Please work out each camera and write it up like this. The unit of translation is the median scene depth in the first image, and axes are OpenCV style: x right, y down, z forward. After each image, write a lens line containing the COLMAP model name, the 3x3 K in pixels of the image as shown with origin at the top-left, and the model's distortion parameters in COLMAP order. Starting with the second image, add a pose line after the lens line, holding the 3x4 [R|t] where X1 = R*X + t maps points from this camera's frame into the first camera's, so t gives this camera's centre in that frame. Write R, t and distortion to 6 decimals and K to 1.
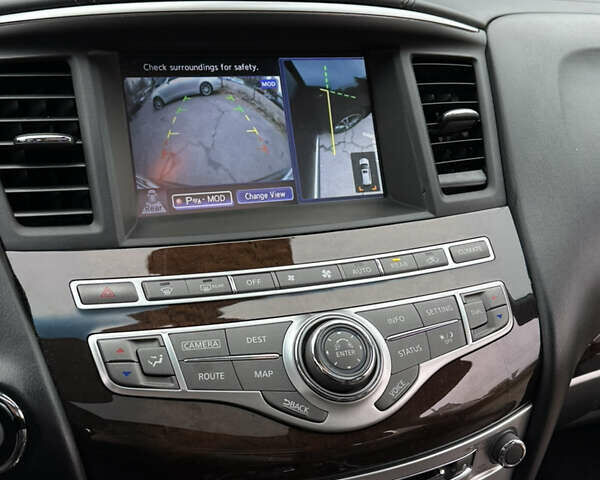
lens RADIAL K [[817.2, 0, 300.0], [0, 817.2, 240.0], [0, 0, 1]] dist [0.103435, 0.015282]
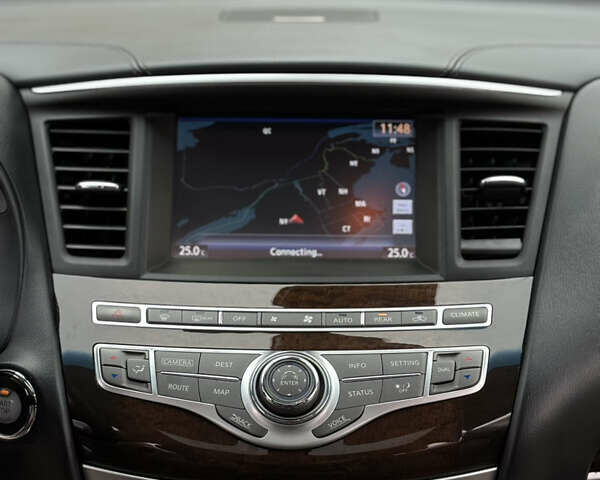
lens RADIAL K [[1459.4, 0, 300.0], [0, 1459.4, 240.0], [0, 0, 1]] dist [0.100785, 0.285904]
pose [[0.925252, 0.071559, -0.372543, 0.754645], [-0.096890, 0.994054, -0.049696, 0.033930], [0.366771, 0.082077, 0.926684, -0.855764]]
